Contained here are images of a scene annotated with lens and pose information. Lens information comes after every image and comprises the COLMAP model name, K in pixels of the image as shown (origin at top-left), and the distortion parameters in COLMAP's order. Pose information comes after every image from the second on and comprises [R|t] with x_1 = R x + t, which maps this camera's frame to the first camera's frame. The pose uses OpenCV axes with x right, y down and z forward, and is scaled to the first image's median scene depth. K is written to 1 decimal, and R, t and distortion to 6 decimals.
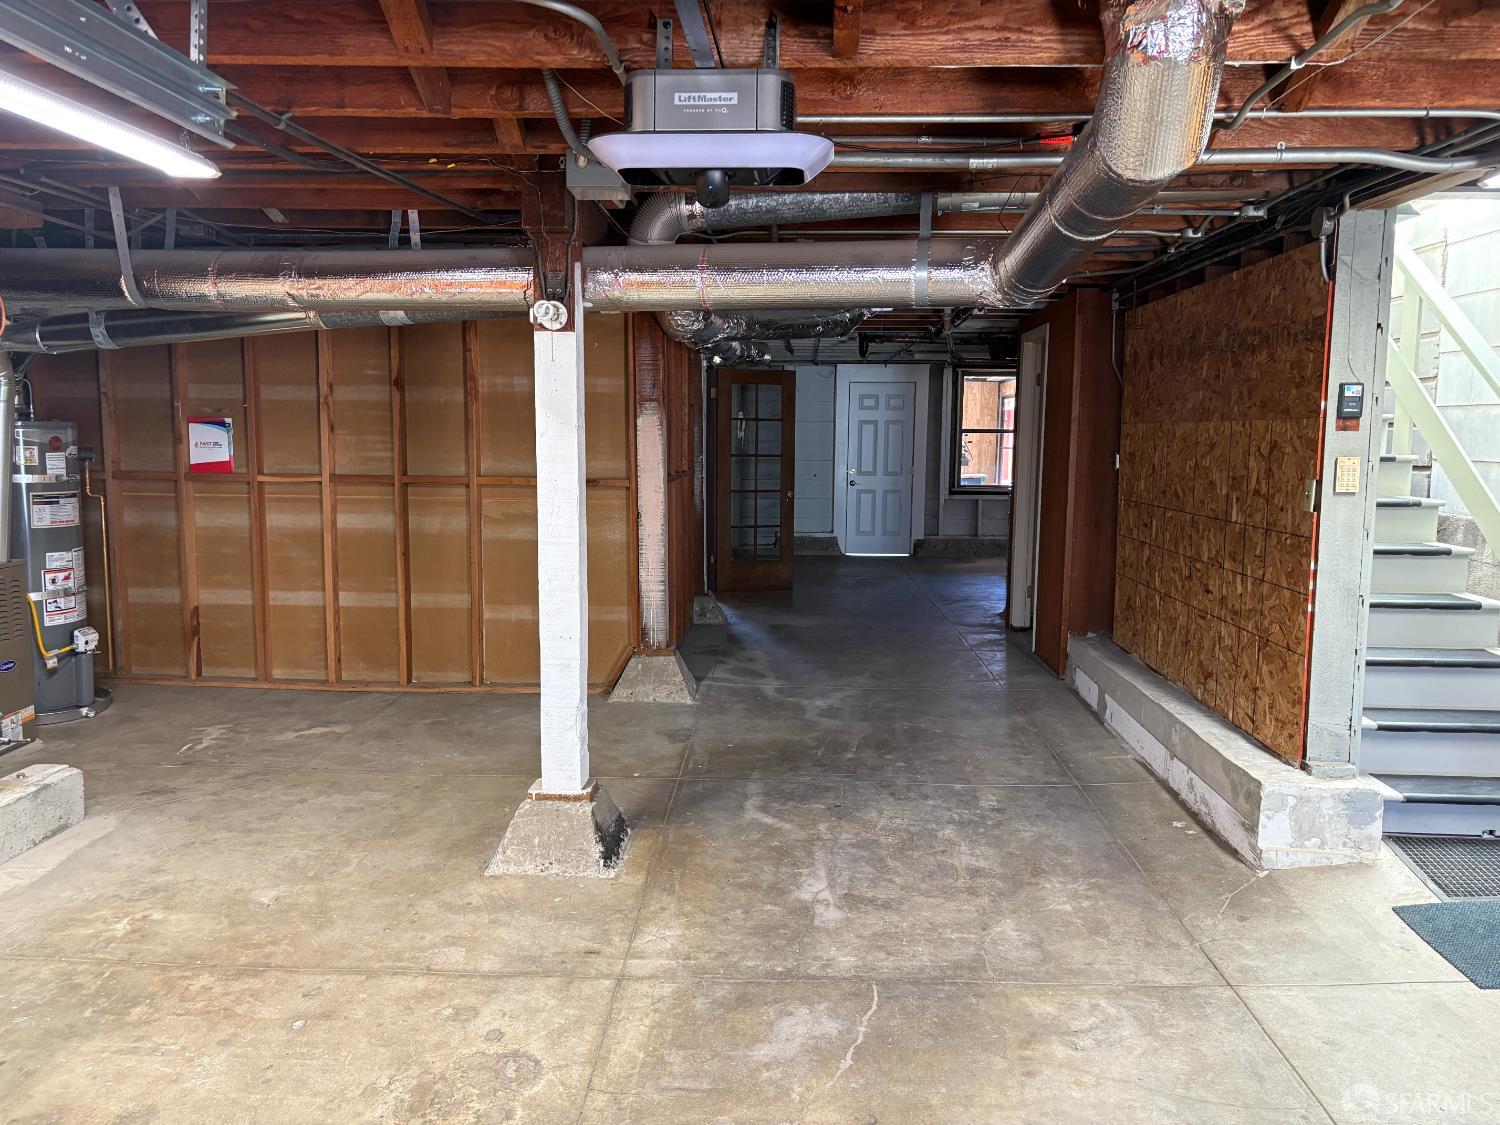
lens RADIAL K [[1135.6, 0, 750.0], [0, 1135.6, 562.5], [0, 0, 1]] dist [0.065444, -0.071989]
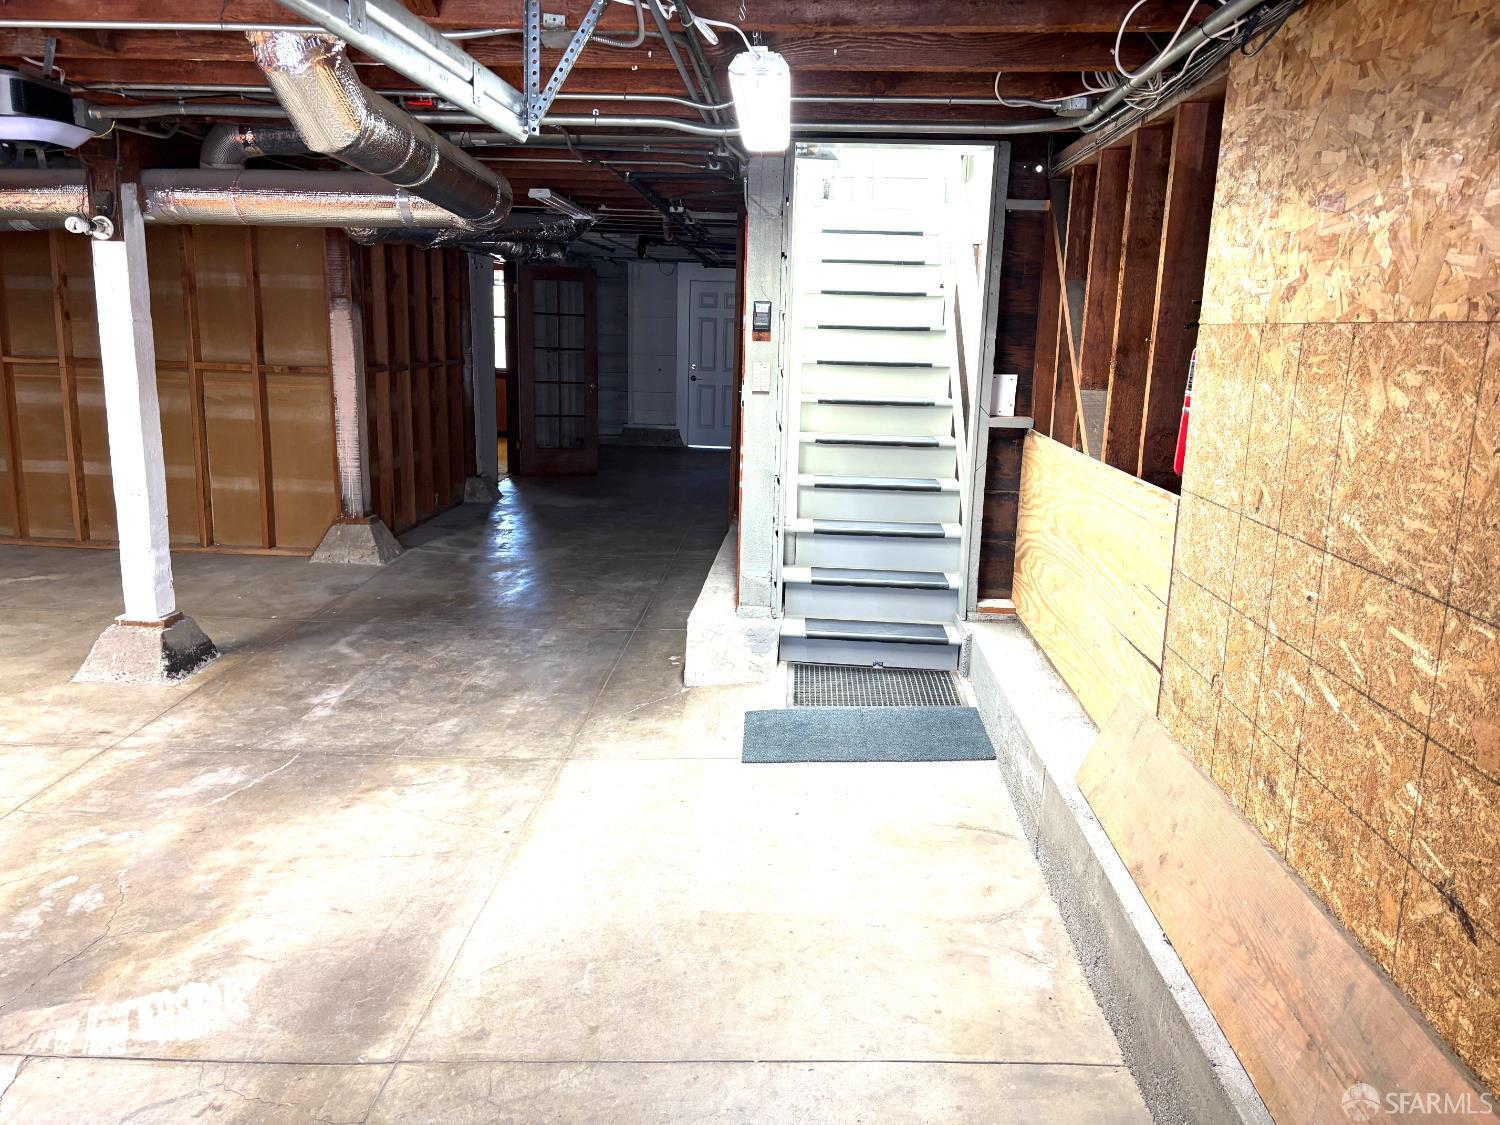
lens RADIAL K [[1135.6, 0, 750.0], [0, 1135.6, 562.5], [0, 0, 1]] dist [0.065444, -0.071989]
pose [[0.999773, 0.021055, -0.003322, 0.402372], [-0.020664, 0.995607, 0.091319, 0.009118], [0.005230, -0.091229, 0.995816, -0.191151]]
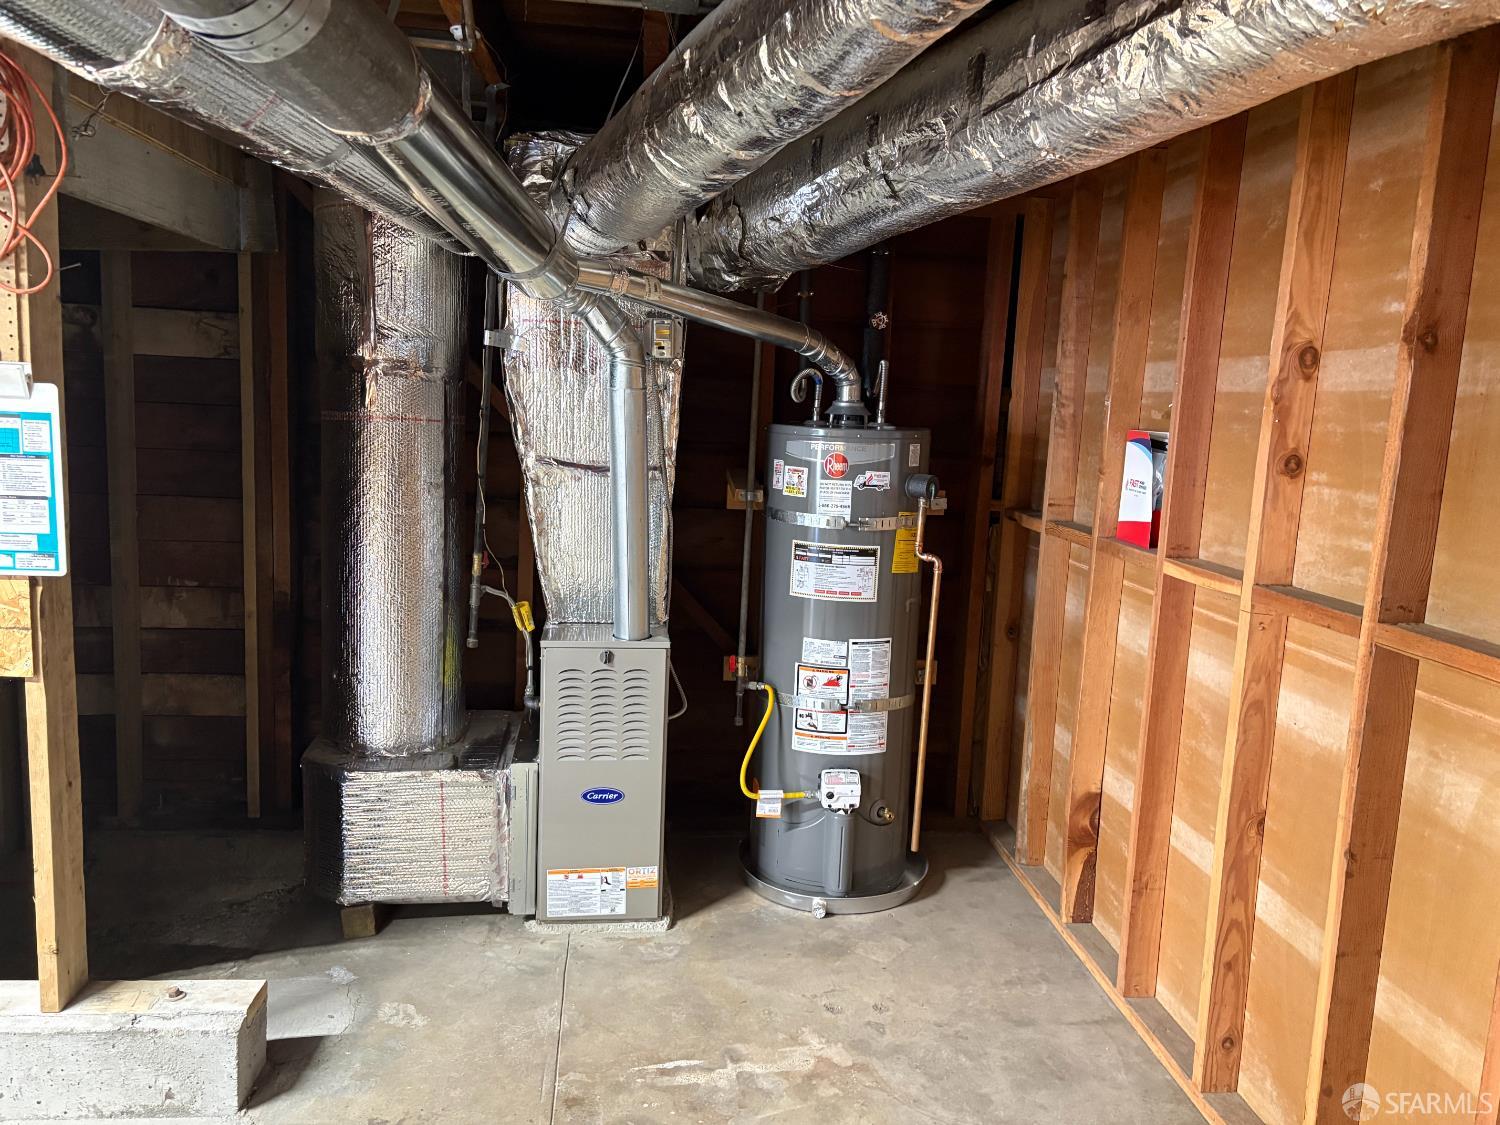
lens RADIAL K [[1135.6, 0, 750.0], [0, 1135.6, 562.5], [0, 0, 1]] dist [0.065444, -0.071989]
pose [[0.155145, 0.138123, -0.978188, -0.019950], [-0.157515, 0.980969, 0.113533, -0.127362], [0.975253, 0.136466, 0.173949, 0.965268]]
